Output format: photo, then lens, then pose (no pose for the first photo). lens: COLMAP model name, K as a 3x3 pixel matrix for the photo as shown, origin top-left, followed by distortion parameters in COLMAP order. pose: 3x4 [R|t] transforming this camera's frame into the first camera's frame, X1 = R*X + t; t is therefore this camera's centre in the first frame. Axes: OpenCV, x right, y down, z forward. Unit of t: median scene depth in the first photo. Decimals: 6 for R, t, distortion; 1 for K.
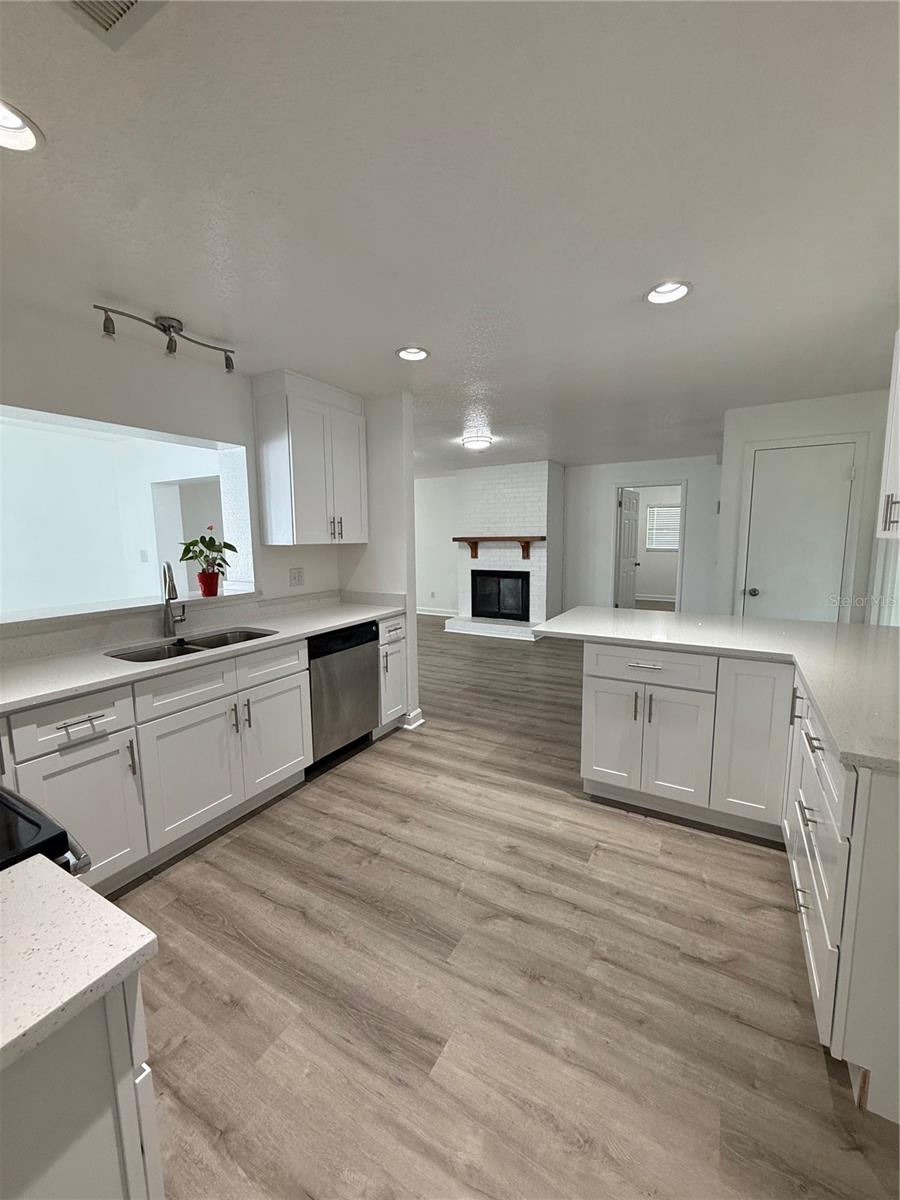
lens RADIAL K [[476.7, 0, 450.7], [0, 476.7, 597.8], [0, 0, 1]] dist [0.000102, -0.000037]
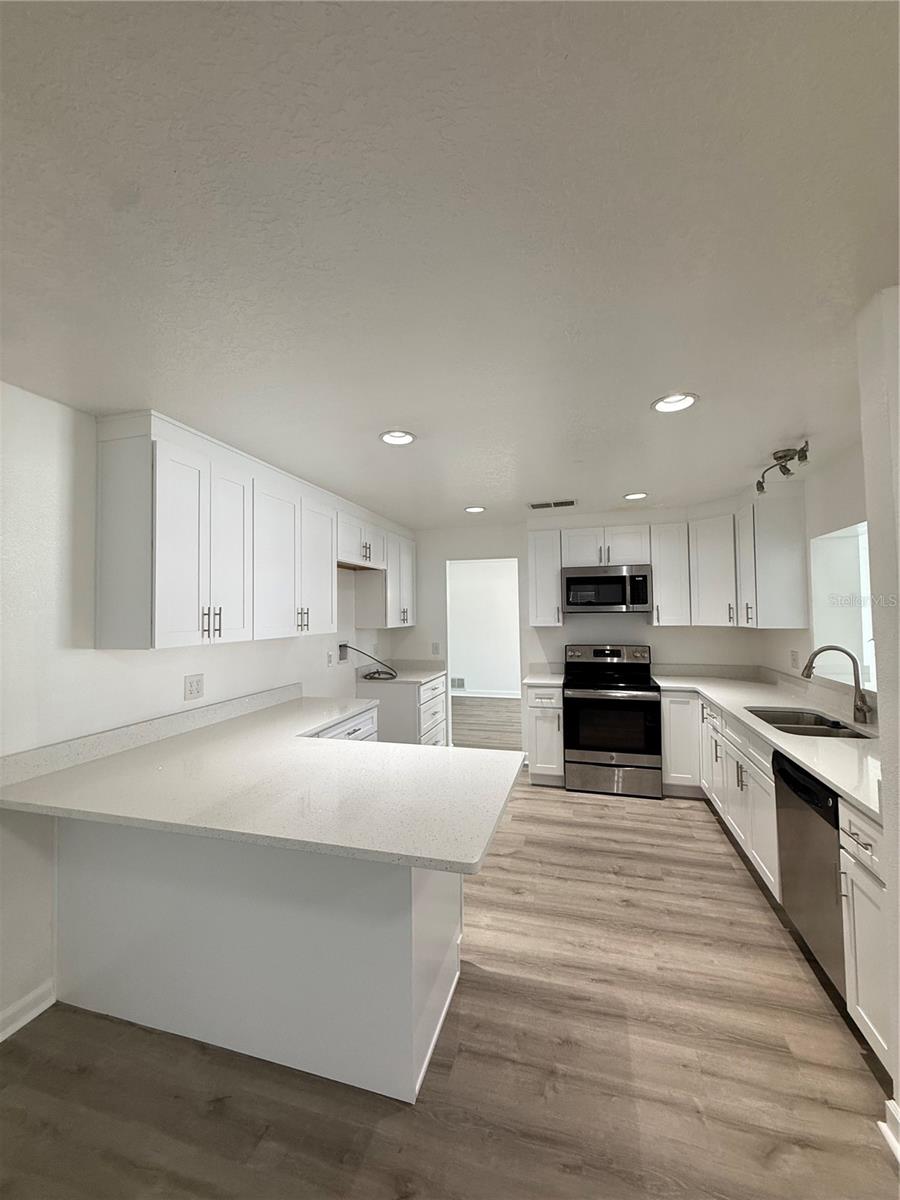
lens RADIAL K [[476.7, 0, 450.7], [0, 476.7, 597.8], [0, 0, 1]] dist [0.000102, -0.000037]
pose [[-0.967632, 0.013884, -0.251983, 0.570113], [-0.013206, 0.994332, 0.105500, -0.317627], [0.252020, 0.105412, -0.961964, 1.996086]]
